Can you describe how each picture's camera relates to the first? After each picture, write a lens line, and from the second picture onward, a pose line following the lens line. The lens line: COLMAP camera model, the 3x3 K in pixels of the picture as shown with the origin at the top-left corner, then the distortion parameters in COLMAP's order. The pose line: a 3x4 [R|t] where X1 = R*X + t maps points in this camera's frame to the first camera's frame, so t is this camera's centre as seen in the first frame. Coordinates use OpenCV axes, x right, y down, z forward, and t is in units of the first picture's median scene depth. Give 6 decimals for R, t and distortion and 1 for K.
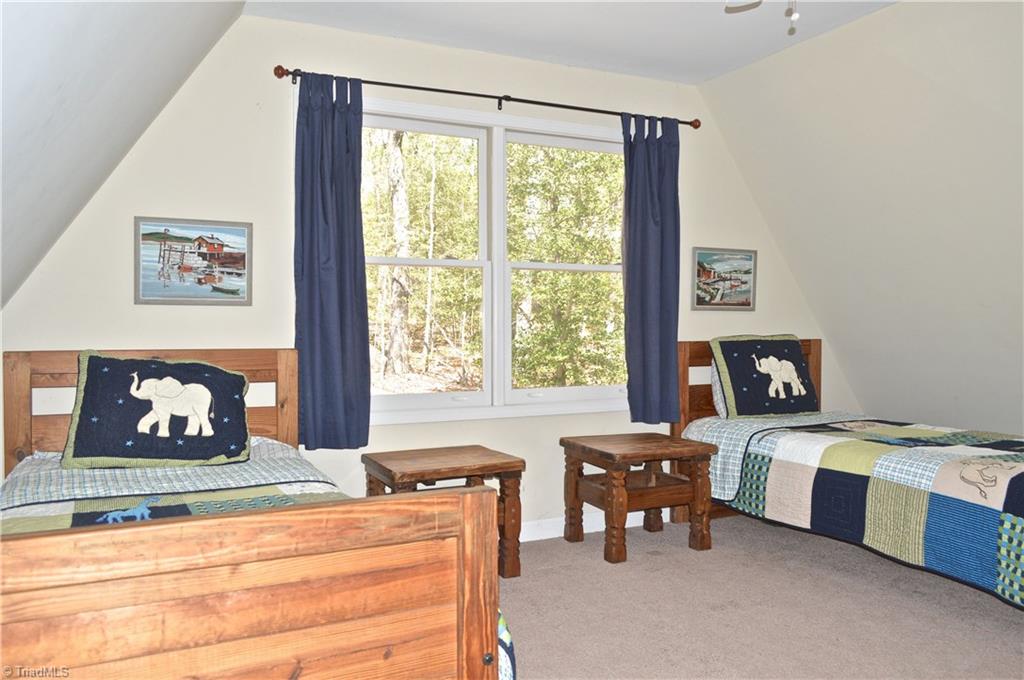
lens RADIAL K [[814.4, 0, 512.0], [0, 814.4, 340.0], [0, 0, 1]] dist [-0.000806, -0.000716]
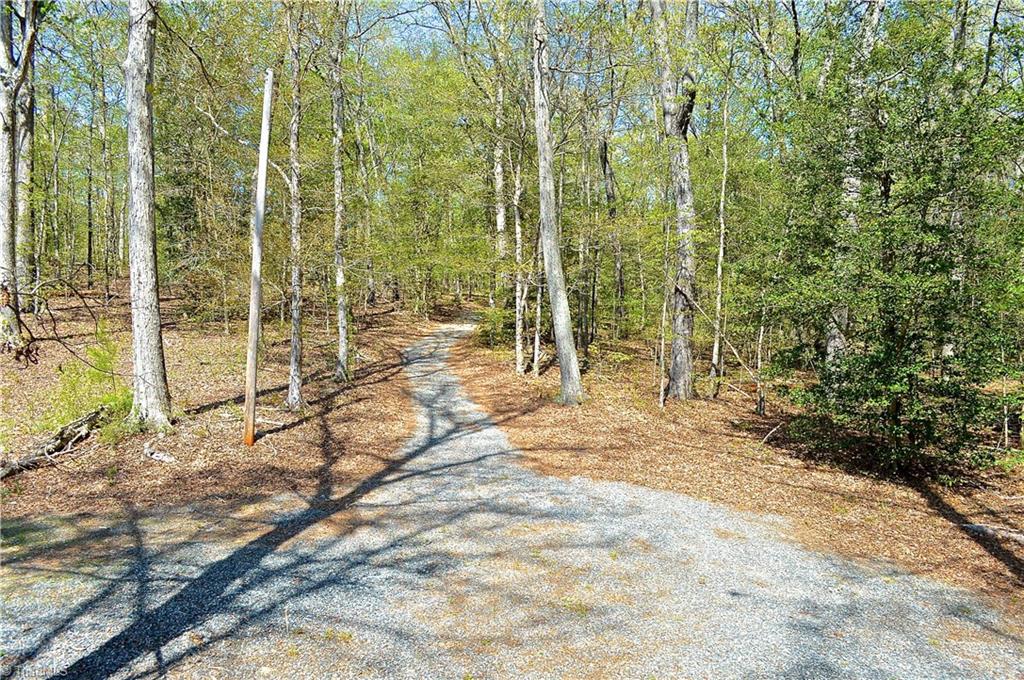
lens RADIAL K [[814.4, 0, 512.0], [0, 814.4, 340.0], [0, 0, 1]] dist [-0.000806, -0.000716]
pose [[0.938793, 0.000859, -0.344480, -0.011501], [-0.008490, 0.999751, -0.020645, -0.002535], [0.344377, 0.022306, 0.938567, 0.133406]]
